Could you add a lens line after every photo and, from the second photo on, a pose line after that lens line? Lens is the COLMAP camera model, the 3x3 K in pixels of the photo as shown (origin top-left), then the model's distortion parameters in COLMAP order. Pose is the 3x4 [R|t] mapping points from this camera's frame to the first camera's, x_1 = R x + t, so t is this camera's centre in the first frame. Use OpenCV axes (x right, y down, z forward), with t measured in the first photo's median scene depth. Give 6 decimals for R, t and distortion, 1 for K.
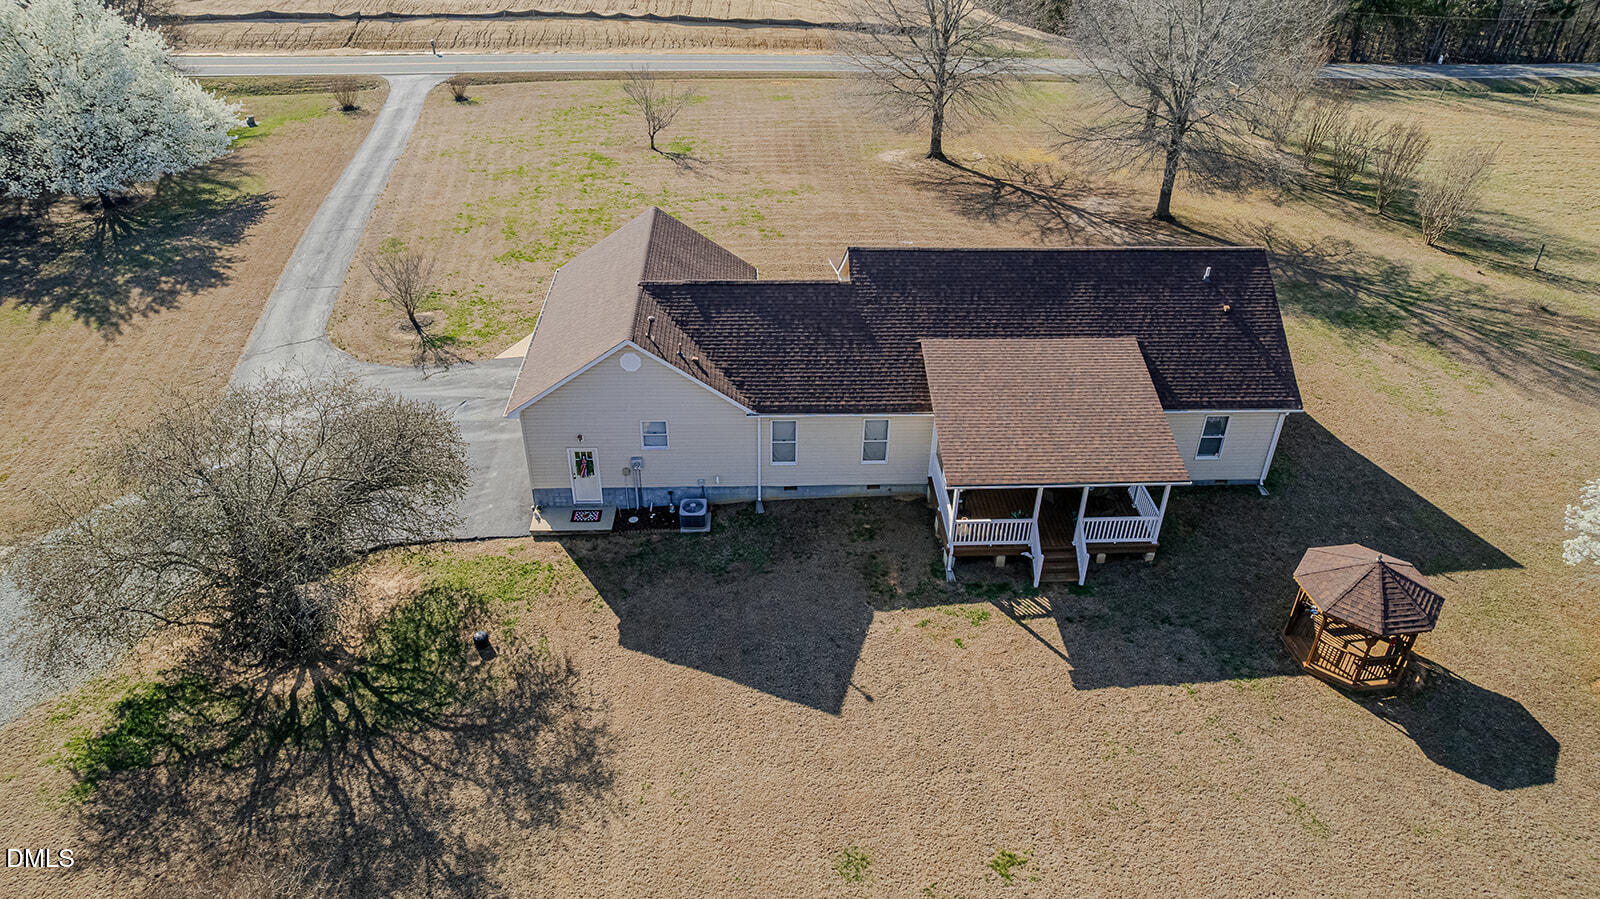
lens RADIAL K [[1032.4, 0, 807.5], [0, 1032.4, 486.9], [0, 0, 1]] dist [-0.050551, 0.004529]
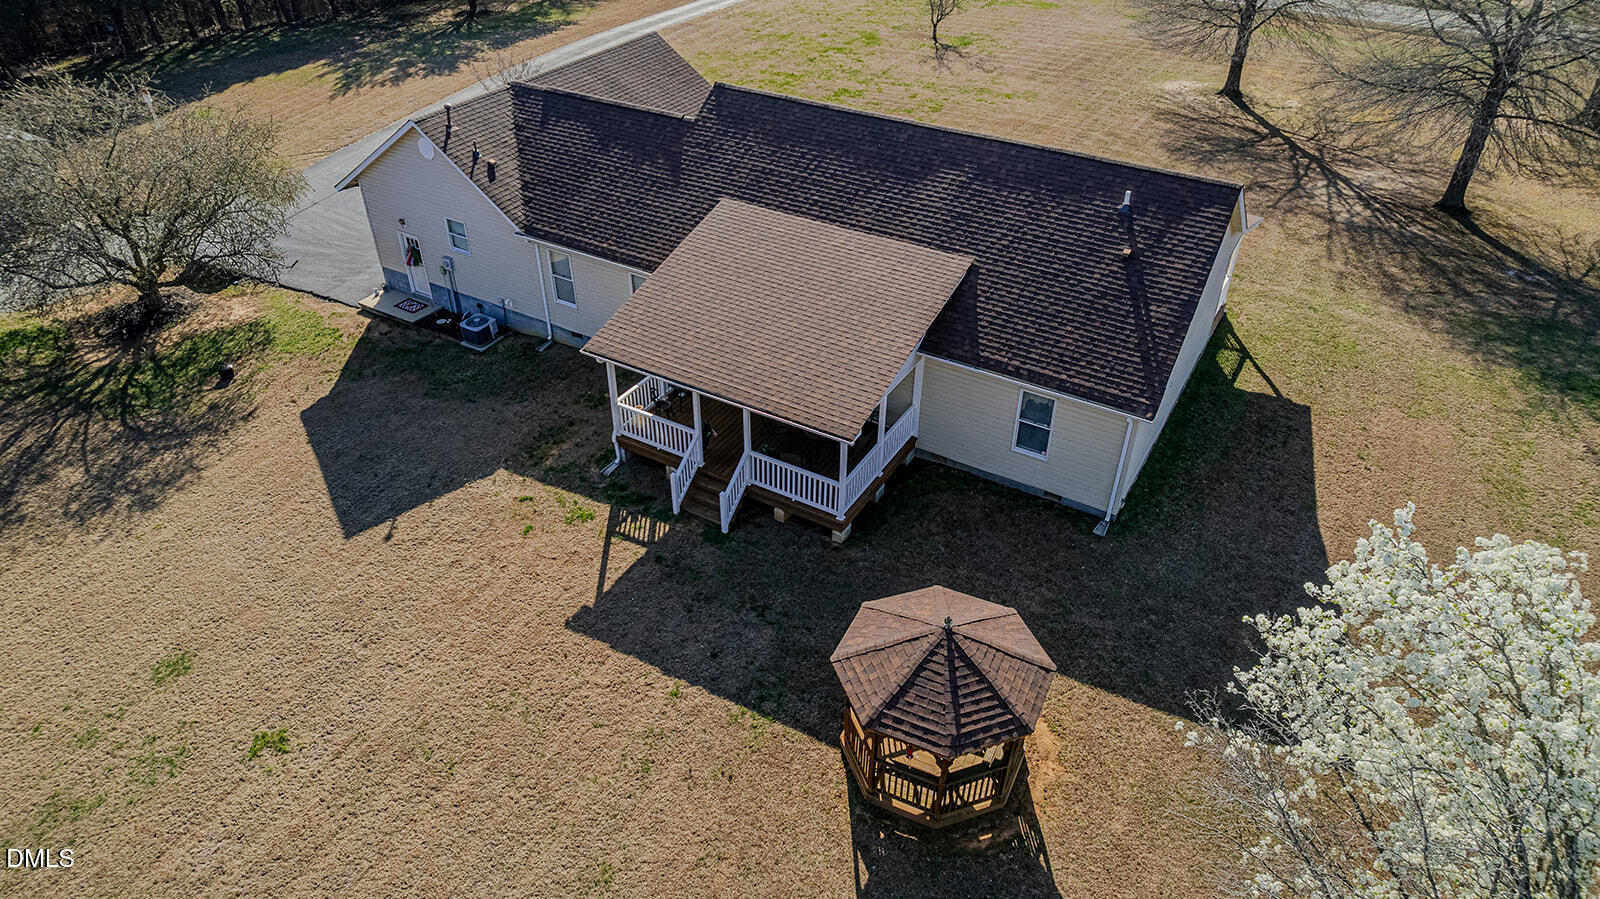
lens RADIAL K [[974.0, 0, 798.1], [0, 974.0, 497.4], [0, 0, 1]] dist [-0.036794, 0.002237]
pose [[0.832190, 0.340609, -0.437545, 0.576464], [-0.309068, 0.940079, 0.143976, -0.048314], [0.460366, 0.015416, 0.887595, 0.341774]]
